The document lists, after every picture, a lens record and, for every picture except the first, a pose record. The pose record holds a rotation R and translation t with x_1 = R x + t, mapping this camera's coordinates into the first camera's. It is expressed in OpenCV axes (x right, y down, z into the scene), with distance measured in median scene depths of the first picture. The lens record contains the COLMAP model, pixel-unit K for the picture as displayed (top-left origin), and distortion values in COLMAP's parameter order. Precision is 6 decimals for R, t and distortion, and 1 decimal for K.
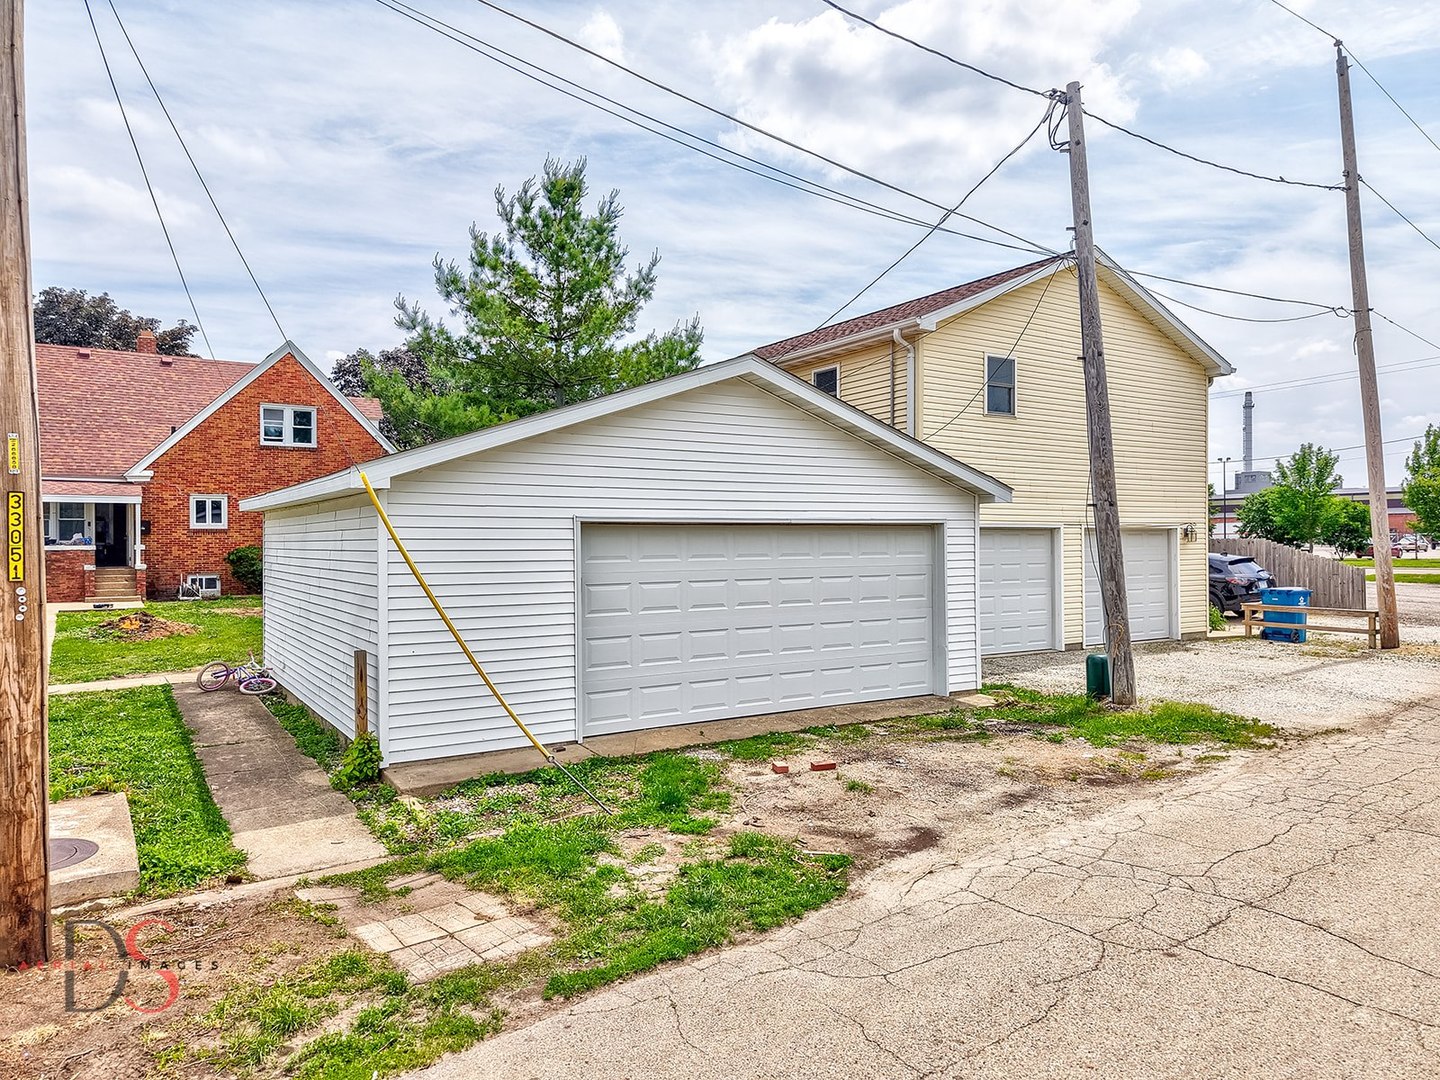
lens RADIAL K [[971.0, 0, 721.3], [0, 971.0, 535.3], [0, 0, 1]] dist [0.027947, 0.000419]
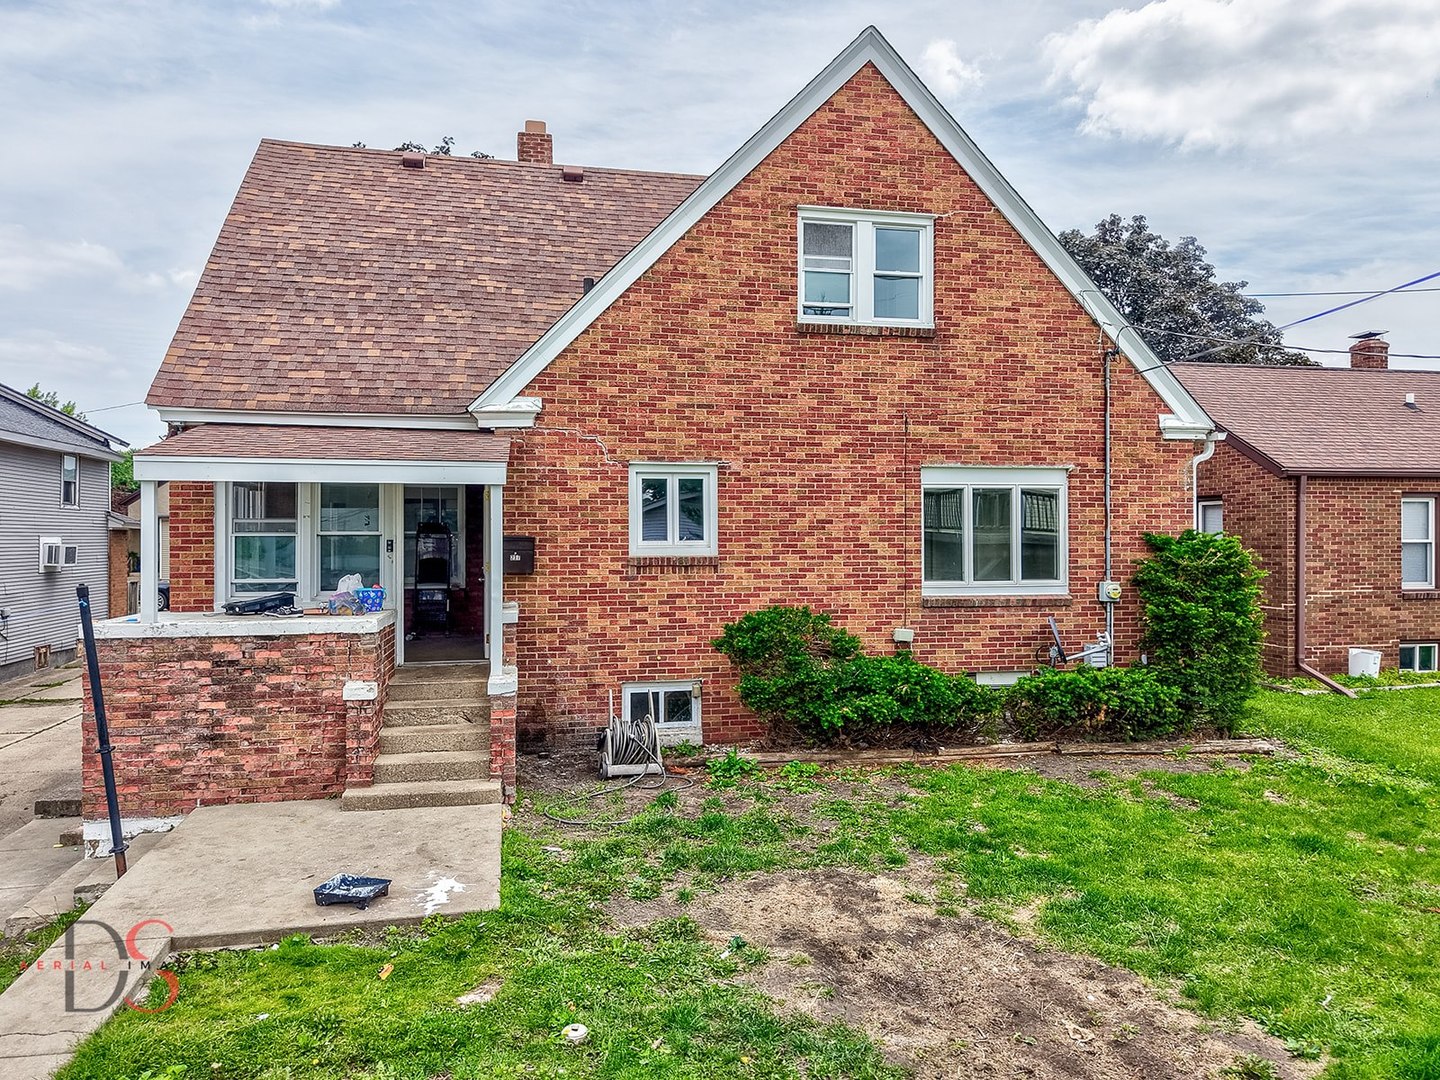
lens RADIAL K [[971.0, 0, 718.5], [0, 971.0, 540.7], [0, 0, 1]] dist [0.027947, 0.000419]
pose [[0.935217, -0.000590, -0.354076, -0.382765], [0.000748, 1.000000, 0.000309, -0.012756], [0.354075, -0.000554, 0.935217, 0.672842]]
